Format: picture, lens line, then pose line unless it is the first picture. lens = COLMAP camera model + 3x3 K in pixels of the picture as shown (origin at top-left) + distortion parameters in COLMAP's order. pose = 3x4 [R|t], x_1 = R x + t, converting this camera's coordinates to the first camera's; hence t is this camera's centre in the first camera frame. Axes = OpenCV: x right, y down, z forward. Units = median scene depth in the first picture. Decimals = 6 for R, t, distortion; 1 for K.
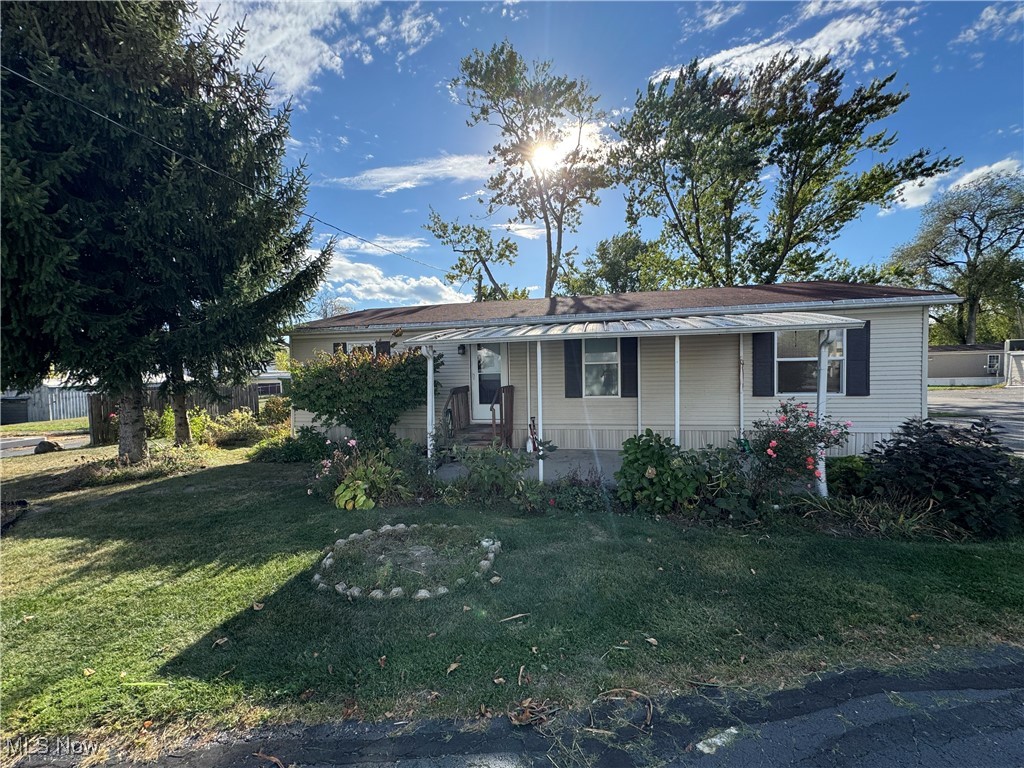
lens RADIAL K [[405.6, 0, 510.1], [0, 405.6, 399.6], [0, 0, 1]] dist [-0.001209, -0.000553]
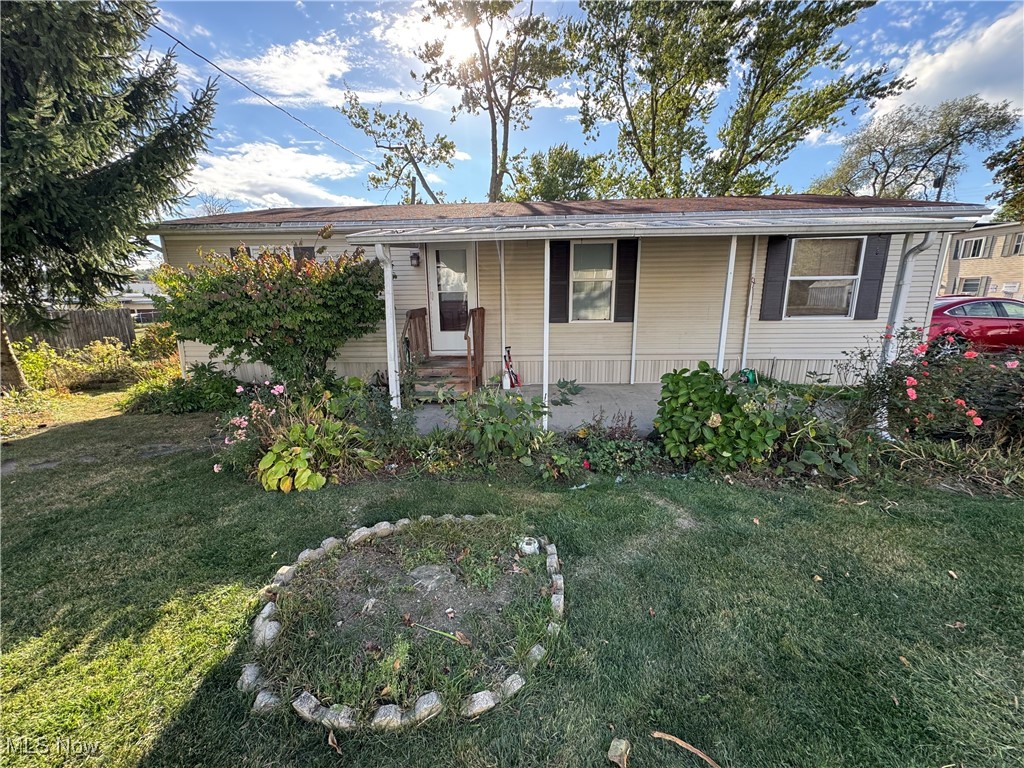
lens RADIAL K [[405.6, 0, 516.9], [0, 405.6, 394.0], [0, 0, 1]] dist [-0.001209, -0.000553]
pose [[0.982626, -0.033945, 0.182466, -0.085027], [0.003868, 0.986664, 0.162722, 0.003720], [-0.185556, -0.159189, 0.969653, 0.187695]]
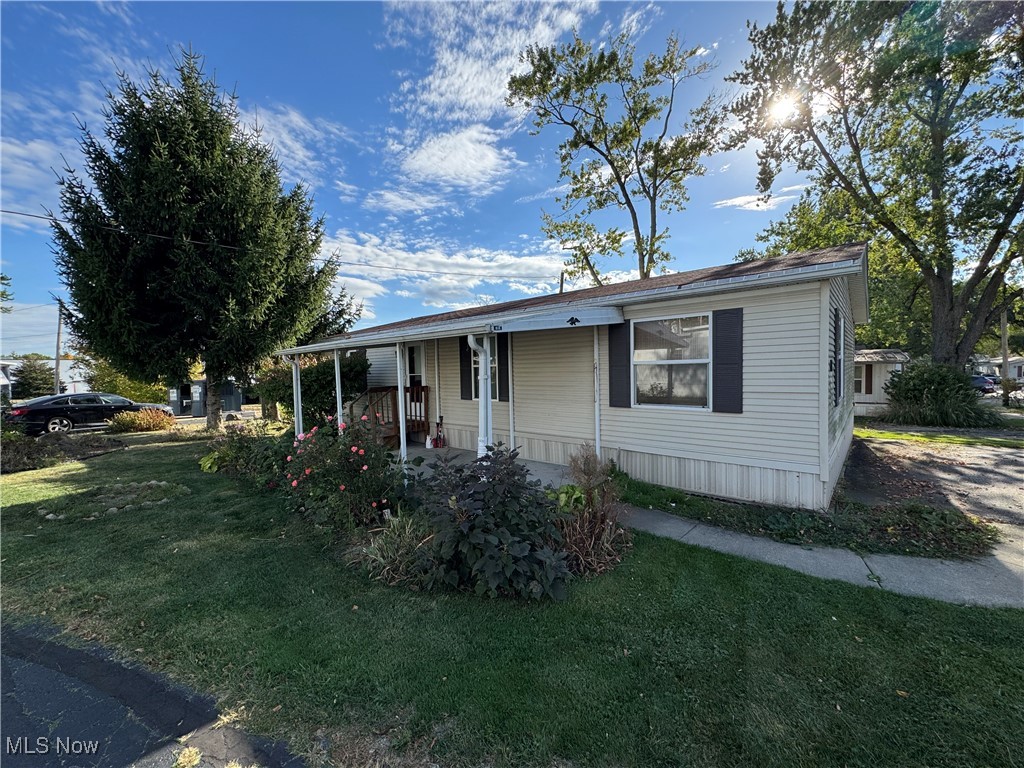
lens RADIAL K [[405.6, 0, 514.8], [0, 405.6, 384.6], [0, 0, 1]] dist [-0.001209, -0.000553]
pose [[0.876190, 0.022391, -0.481446, 0.740433], [-0.031256, 0.999457, -0.010400, -0.034135], [0.480952, 0.024160, 0.876414, 0.164966]]
